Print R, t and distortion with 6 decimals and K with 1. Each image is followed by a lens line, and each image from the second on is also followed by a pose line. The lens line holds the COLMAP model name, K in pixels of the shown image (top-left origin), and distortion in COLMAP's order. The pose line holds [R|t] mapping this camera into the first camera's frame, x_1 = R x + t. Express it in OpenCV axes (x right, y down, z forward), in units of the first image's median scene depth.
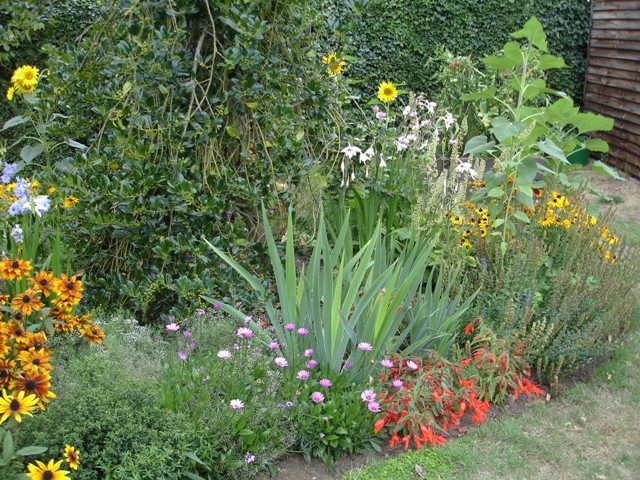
lens RADIAL K [[705.5, 0, 320.0], [0, 705.5, 240.0], [0, 0, 1]] dist [-0.057840, -0.169386]
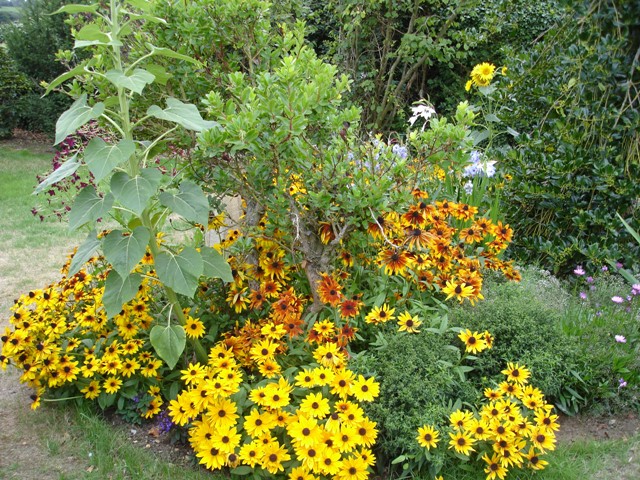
lens RADIAL K [[705.5, 0, 320.0], [0, 705.5, 240.0], [0, 0, 1]] dist [-0.057840, -0.169386]
pose [[0.827243, 0.155859, -0.539794, 0.051722], [-0.161325, 0.986188, 0.037517, 0.071712], [0.538186, 0.056047, 0.840961, -0.219151]]
